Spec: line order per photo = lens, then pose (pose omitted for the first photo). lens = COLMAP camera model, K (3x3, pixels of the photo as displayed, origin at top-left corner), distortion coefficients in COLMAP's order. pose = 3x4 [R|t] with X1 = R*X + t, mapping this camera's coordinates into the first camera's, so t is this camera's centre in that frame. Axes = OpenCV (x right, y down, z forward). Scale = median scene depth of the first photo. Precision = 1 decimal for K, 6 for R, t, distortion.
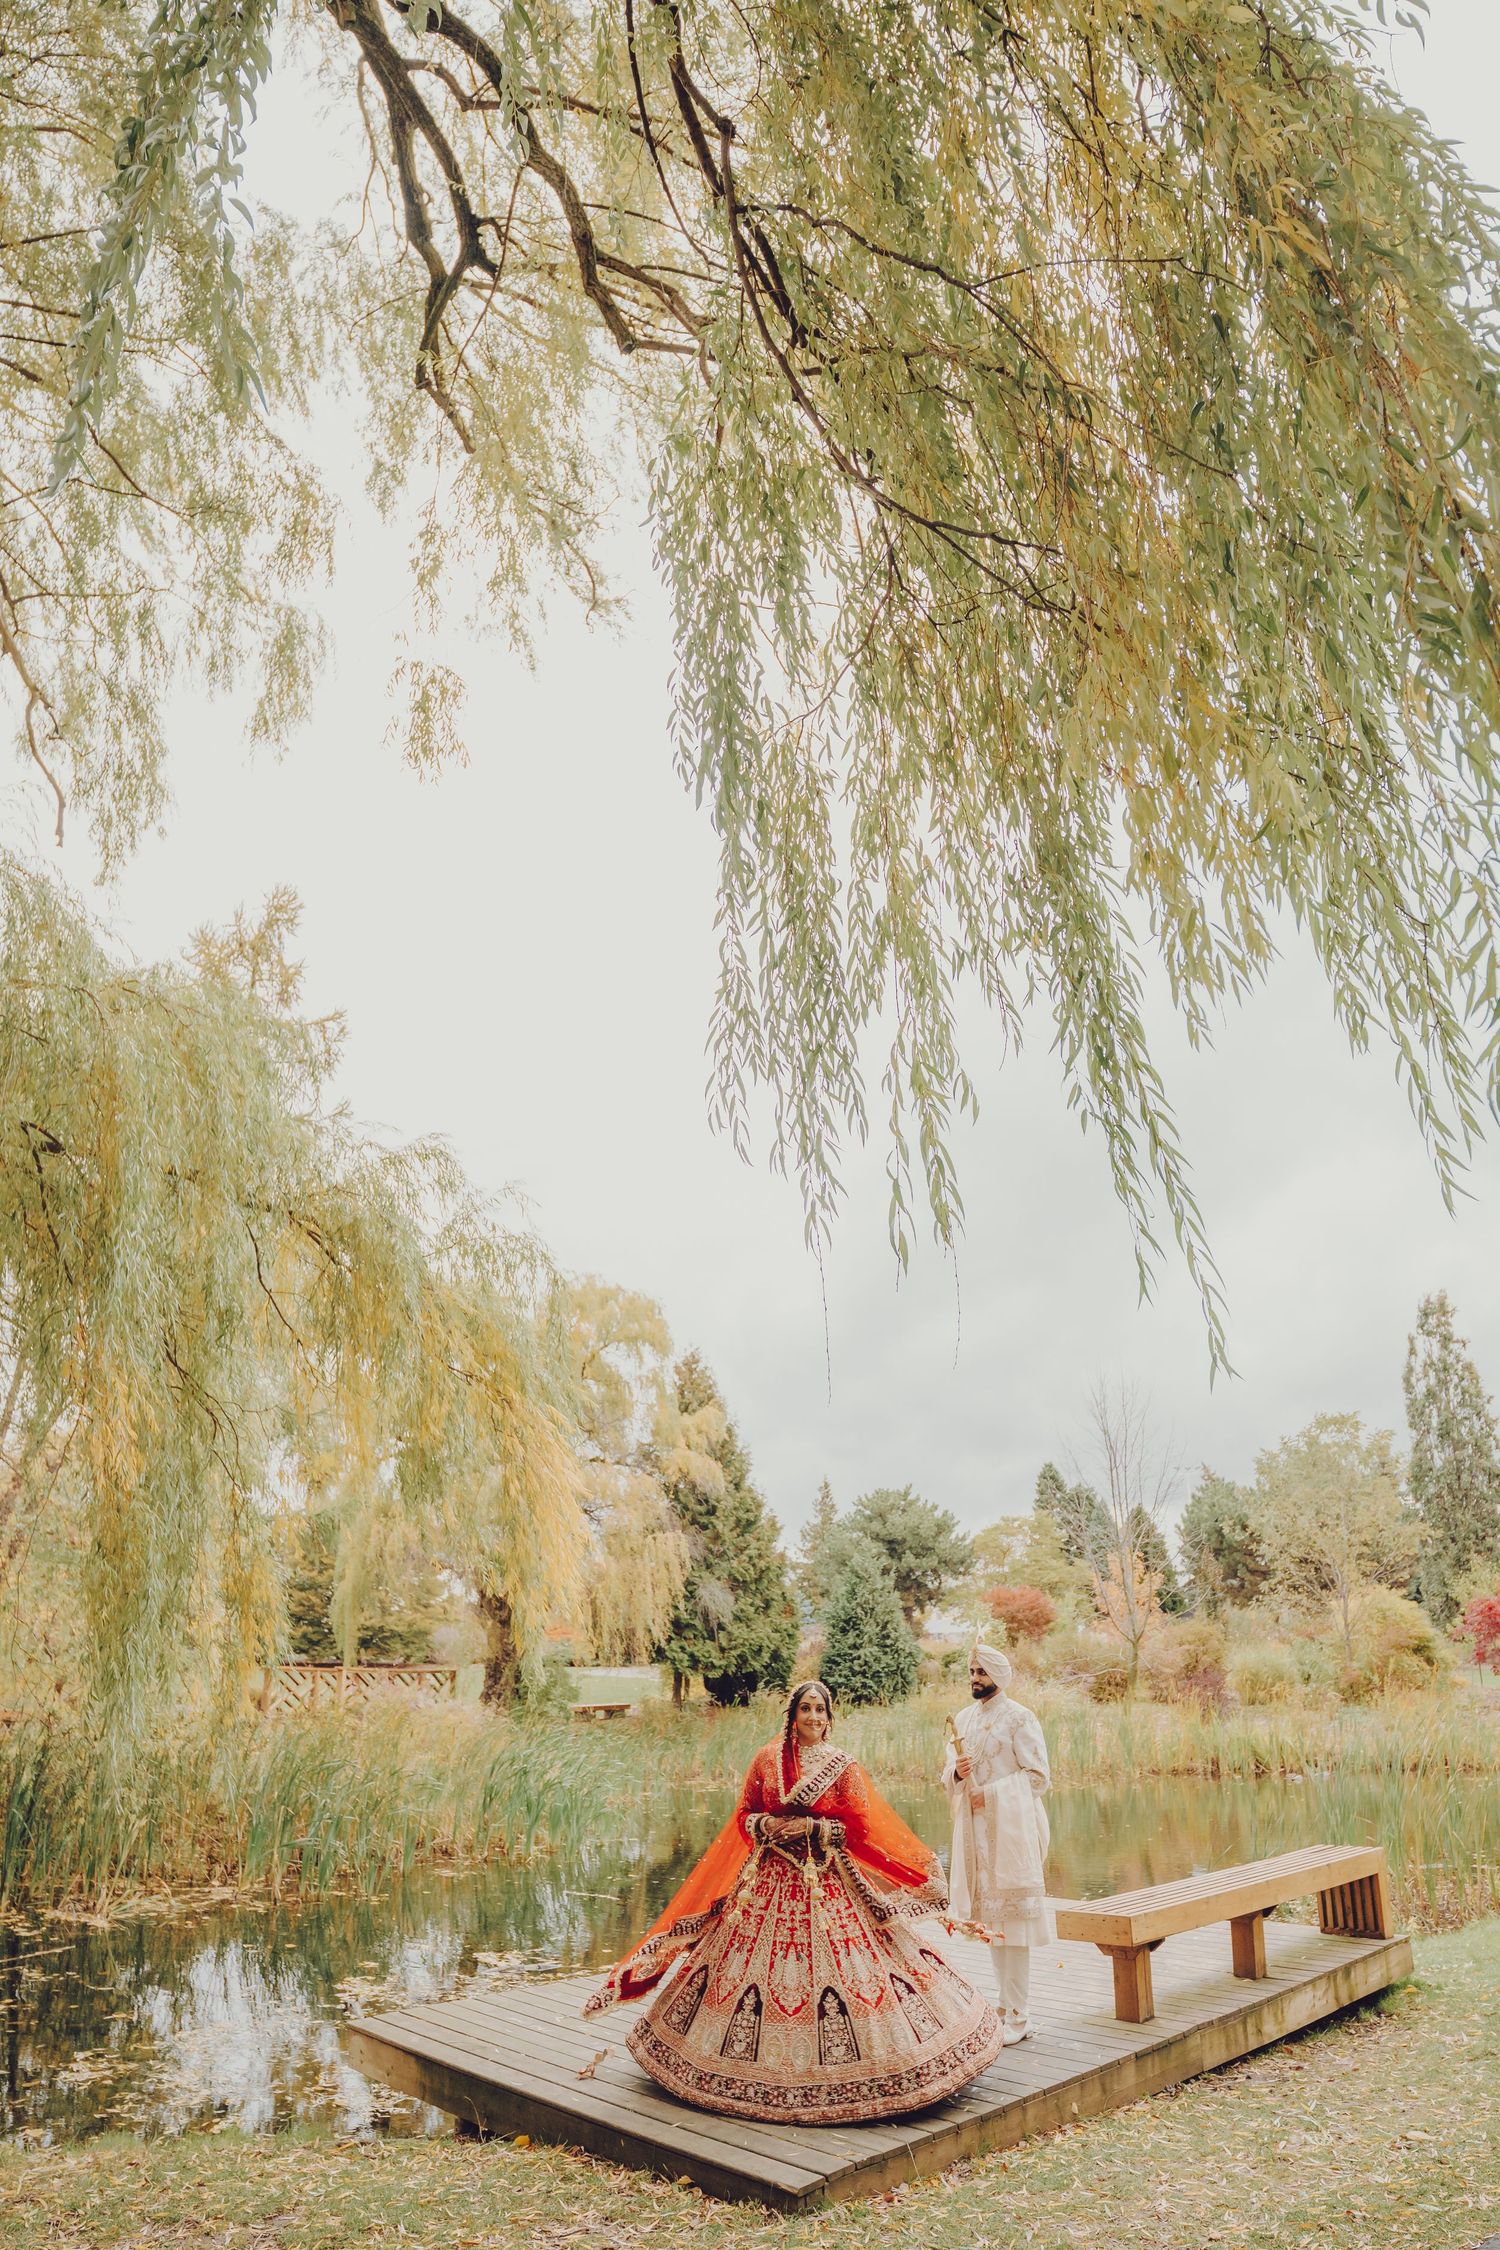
lens RADIAL K [[1213.2, 0, 746.4], [0, 1213.2, 1242.7], [0, 0, 1]] dist [-0.052279, 0.001111]
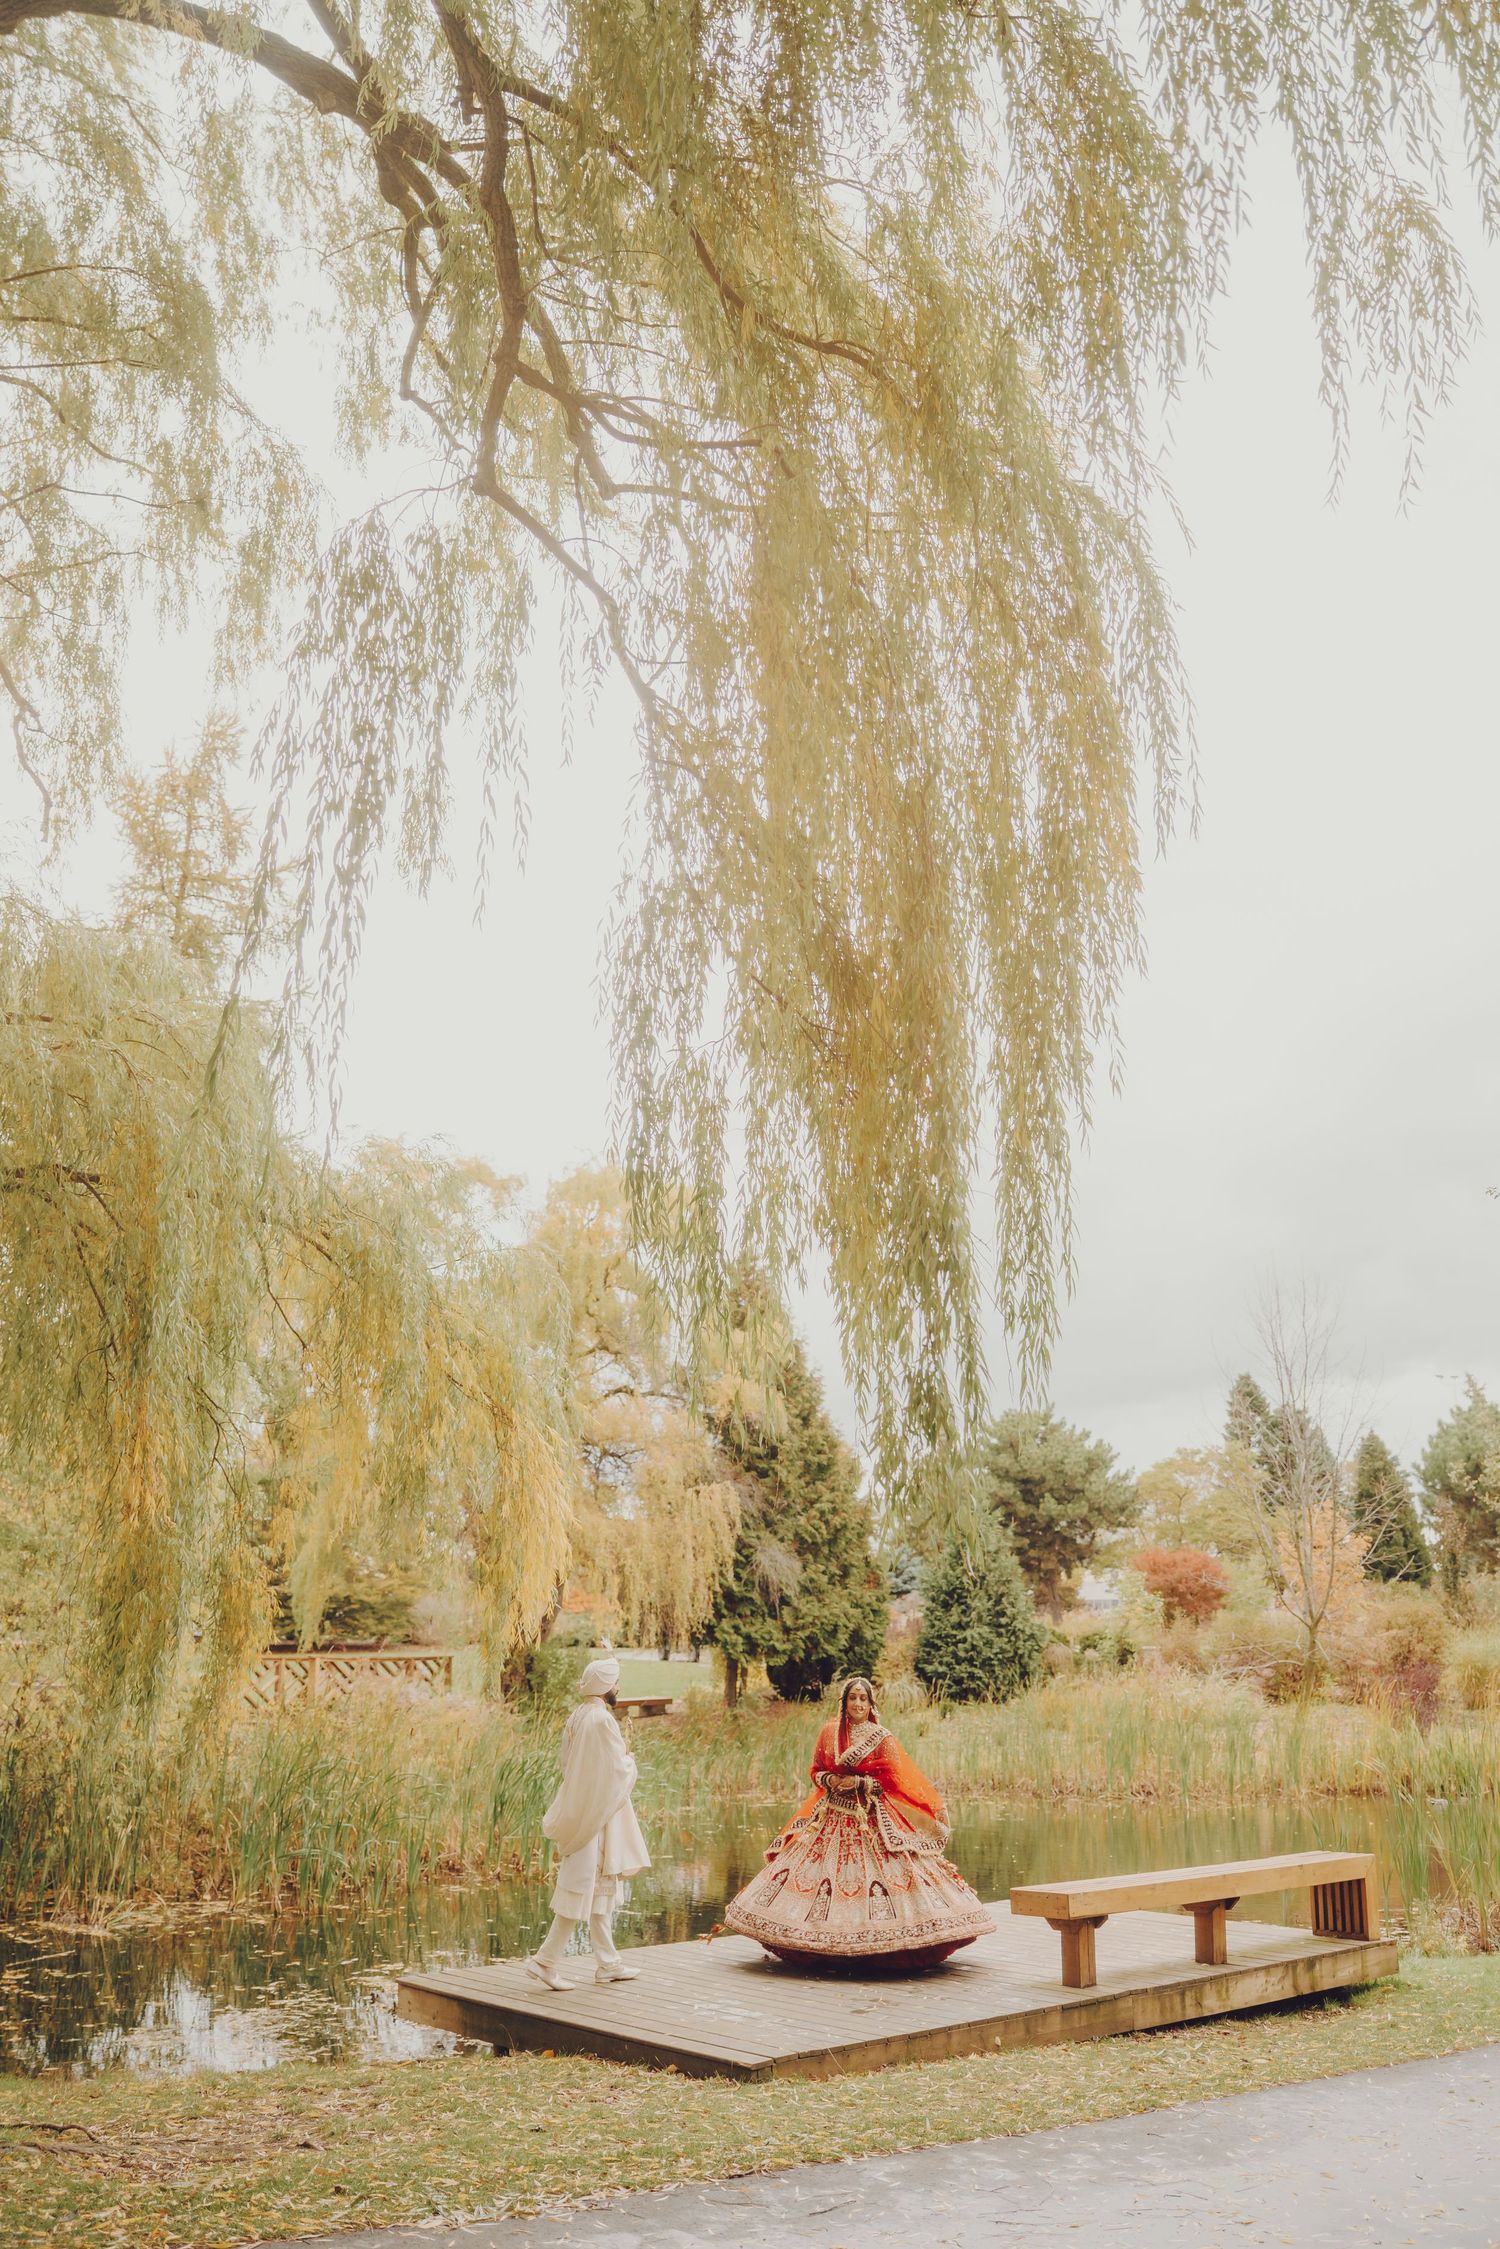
lens RADIAL K [[1799.2, 0, 750.0], [0, 1799.2, 1124.5], [0, 0, 1]] dist [-0.010099, -0.009591]
pose [[0.998366, -0.011577, -0.055963, 0.025423], [0.014822, 0.998211, 0.057919, -0.059252], [0.055193, -0.058654, 0.996751, -0.148773]]
